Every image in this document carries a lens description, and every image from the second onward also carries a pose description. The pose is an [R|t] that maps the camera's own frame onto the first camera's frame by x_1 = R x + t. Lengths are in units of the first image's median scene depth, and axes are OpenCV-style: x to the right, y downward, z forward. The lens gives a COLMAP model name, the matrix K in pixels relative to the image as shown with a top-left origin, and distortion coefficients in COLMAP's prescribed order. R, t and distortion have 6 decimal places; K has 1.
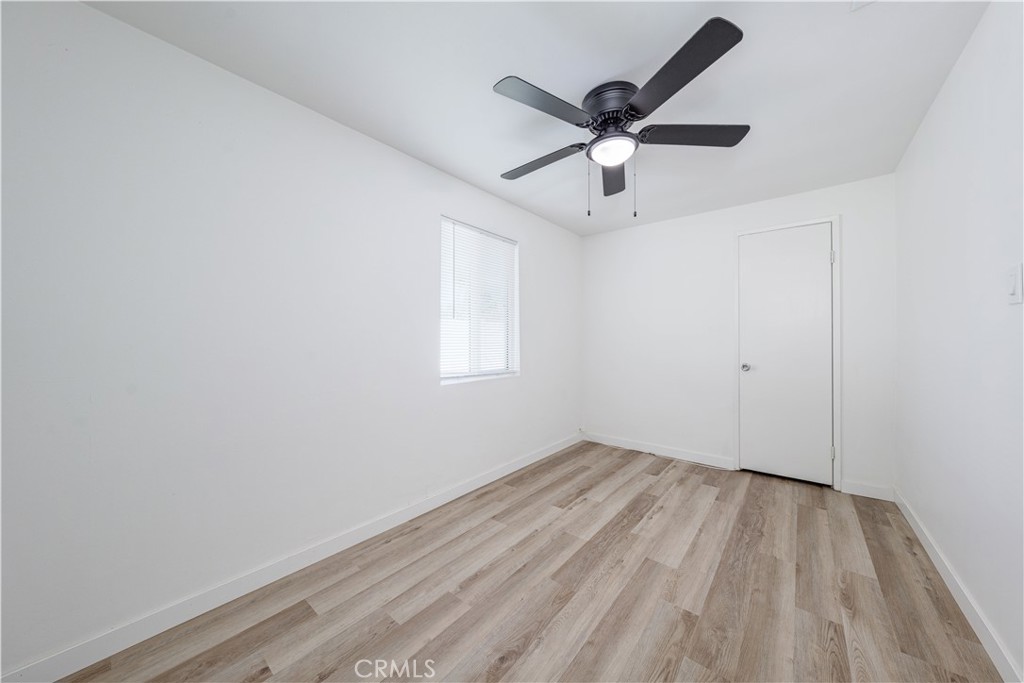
lens RADIAL K [[354.3, 0, 512.0], [0, 354.3, 341.5], [0, 0, 1]] dist [0.000711, 0.000083]
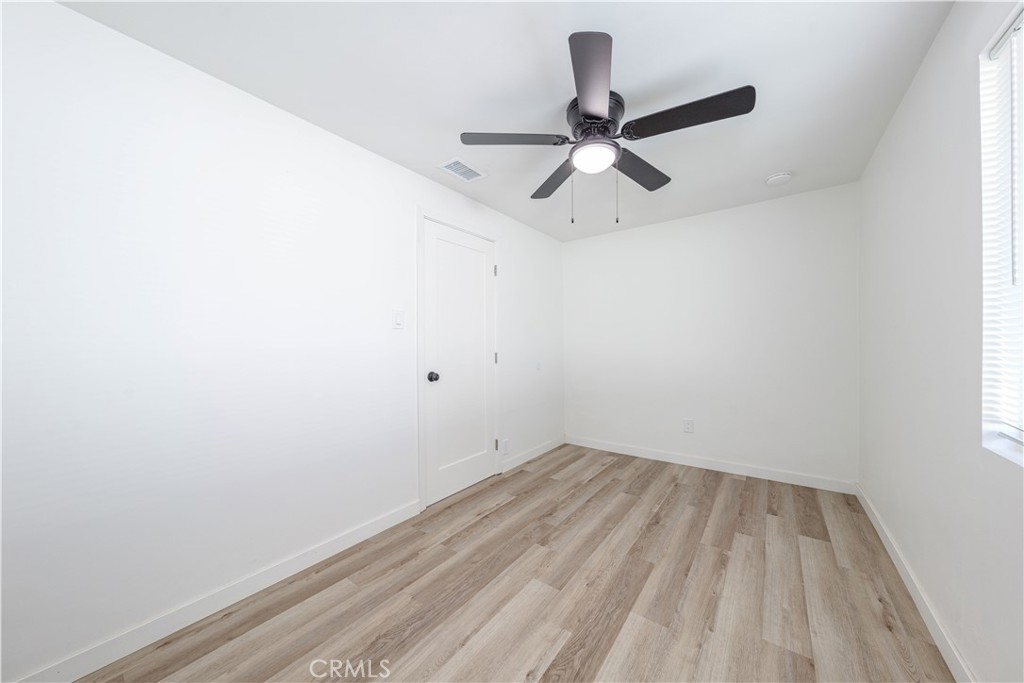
lens RADIAL K [[354.3, 0, 512.0], [0, 354.3, 341.5], [0, 0, 1]] dist [0.000711, 0.000083]
pose [[-0.998684, 0.007735, -0.050695, 0.561367], [0.007852, 0.999967, -0.002119, -0.014417], [0.050677, -0.002515, -0.998712, 1.955368]]
